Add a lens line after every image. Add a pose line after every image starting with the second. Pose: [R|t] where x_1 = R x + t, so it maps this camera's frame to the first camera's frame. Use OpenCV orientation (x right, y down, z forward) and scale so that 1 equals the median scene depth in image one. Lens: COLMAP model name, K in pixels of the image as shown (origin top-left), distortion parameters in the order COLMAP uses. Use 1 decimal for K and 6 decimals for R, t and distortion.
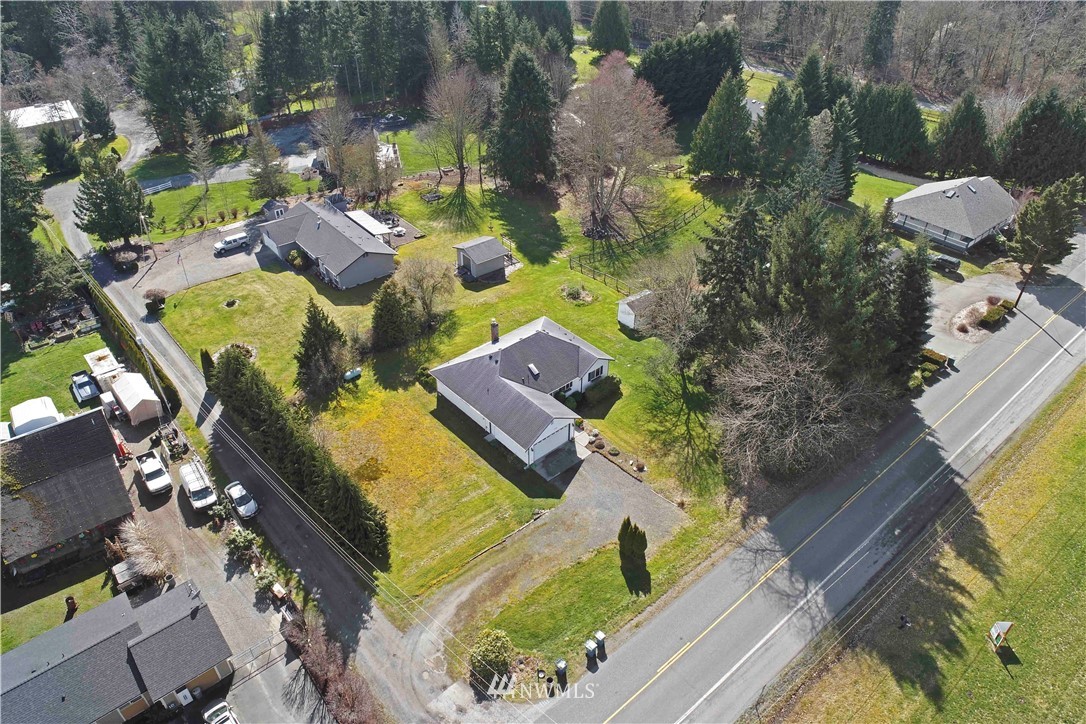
lens RADIAL K [[716.3, 0, 543.0], [0, 716.3, 362.0], [0, 0, 1]] dist [-0.017731, 0.000660]
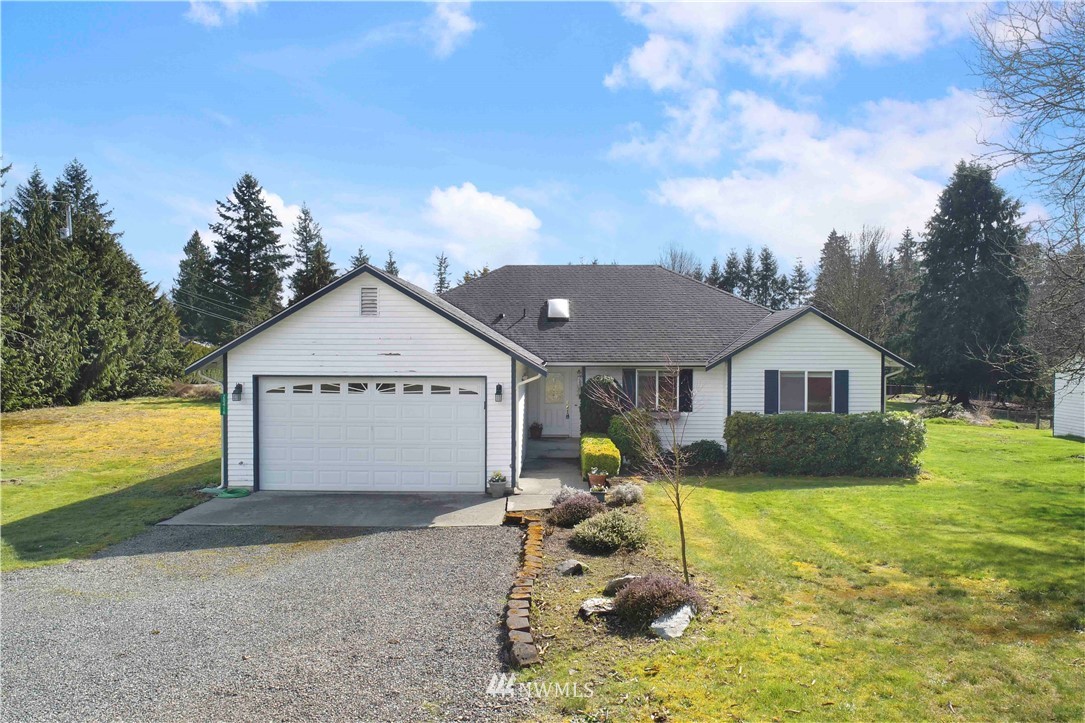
lens RADIAL K [[715.1, 0, 542.5], [0, 715.1, 361.5], [0, 0, 1]] dist [-0.004883, 0.000051]
pose [[0.736865, 0.006045, -0.676013, 0.196721], [-0.399682, 0.810381, -0.428412, 0.169734], [0.545238, 0.585872, 0.599557, 0.911821]]
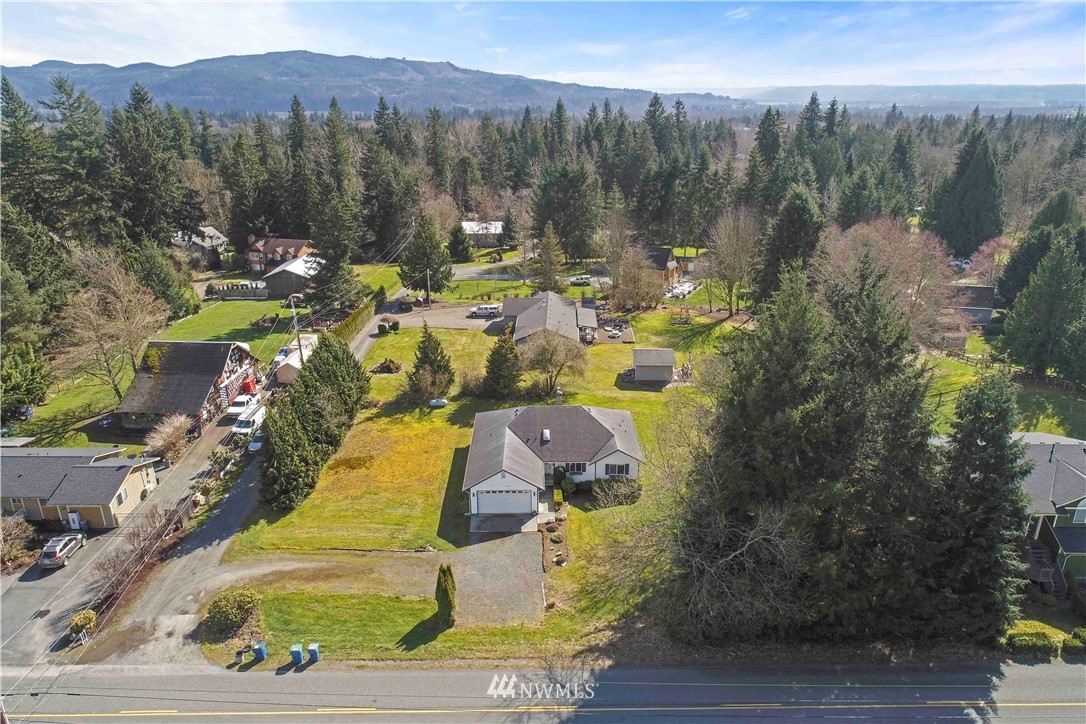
lens RADIAL K [[715.8, 0, 543.0], [0, 715.8, 362.0], [0, 0, 1]] dist [-0.004883, 0.000051]
pose [[0.760685, 0.221884, -0.610021, 0.577035], [-0.381324, 0.913264, -0.143321, 0.063653], [0.525309, 0.341638, 0.779316, 0.266715]]
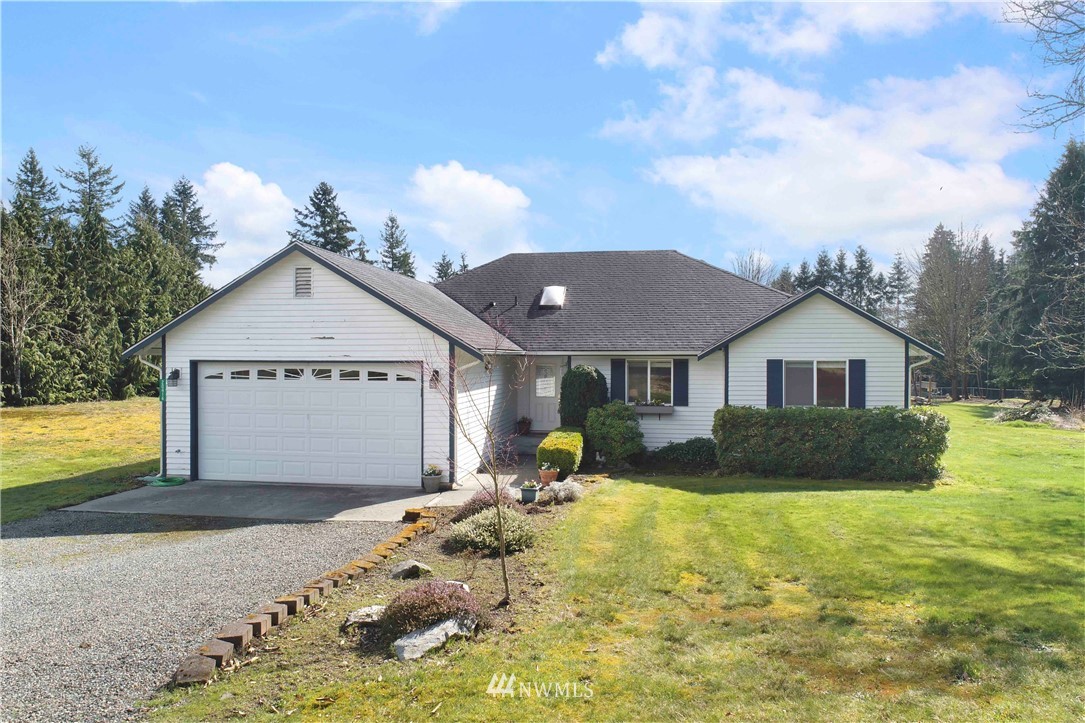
lens RADIAL K [[715.1, 0, 542.5], [0, 715.1, 361.5], [0, 0, 1]] dist [-0.004883, 0.000051]
pose [[0.641461, 0.000845, -0.767155, 0.212711], [-0.453206, 0.807263, -0.378061, 0.148226], [0.618977, 0.590191, 0.518211, 0.951508]]
